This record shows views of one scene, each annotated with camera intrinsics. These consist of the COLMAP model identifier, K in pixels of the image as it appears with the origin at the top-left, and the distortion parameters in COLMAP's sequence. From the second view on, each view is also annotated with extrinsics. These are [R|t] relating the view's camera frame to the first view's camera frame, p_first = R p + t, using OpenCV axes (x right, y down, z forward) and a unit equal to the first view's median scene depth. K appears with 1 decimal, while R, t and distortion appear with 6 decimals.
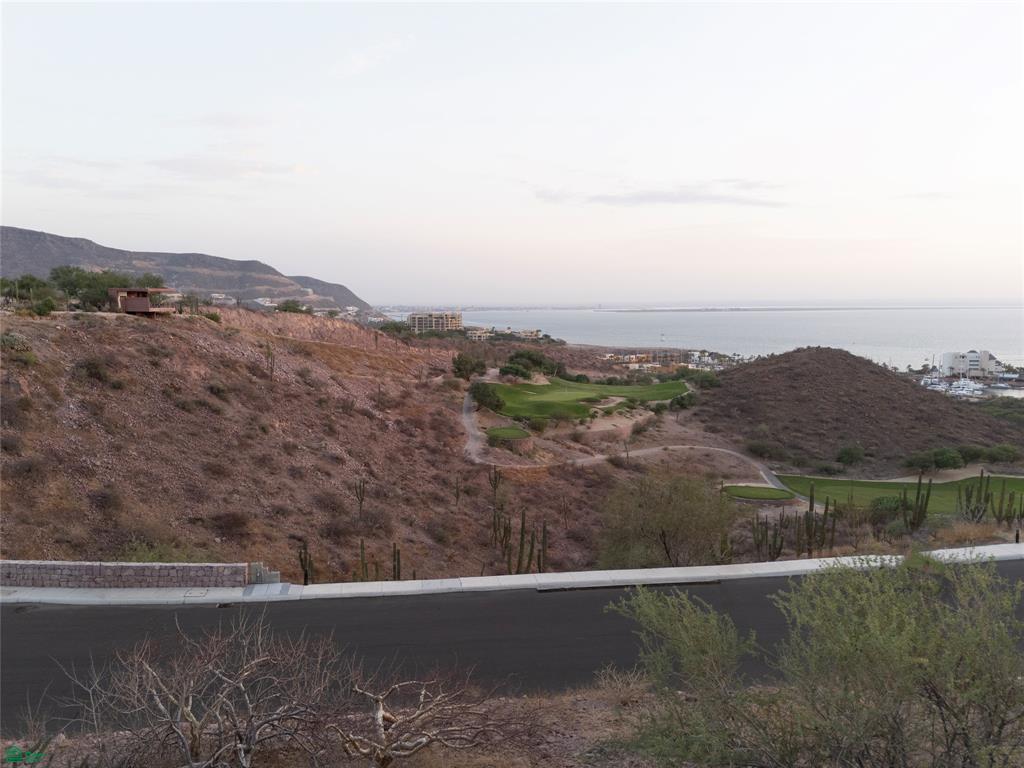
lens RADIAL K [[755.5, 0, 511.7], [0, 755.5, 385.9], [0, 0, 1]] dist [0.079523, -0.075634]
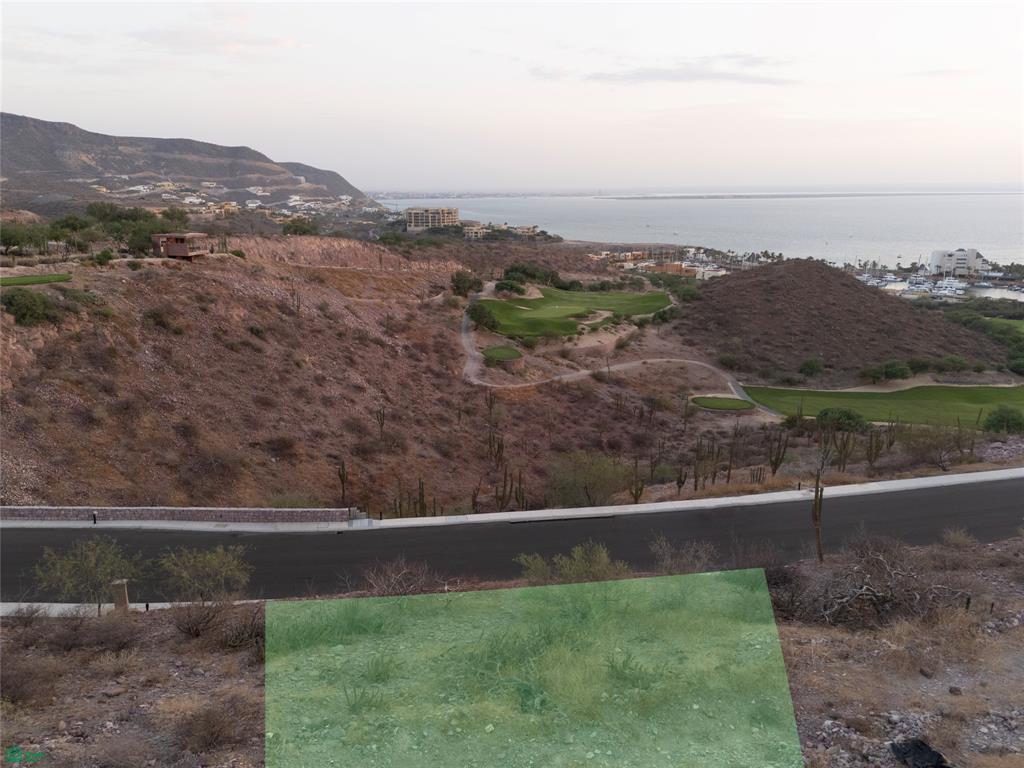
lens RADIAL K [[755.5, 0, 511.7], [0, 755.5, 385.9], [0, 0, 1]] dist [0.079523, -0.075634]
pose [[0.999995, -0.000177, 0.003257, 0.004296], [-0.000295, 0.989510, 0.144461, -0.042298], [-0.003249, -0.144461, 0.989505, -0.098795]]
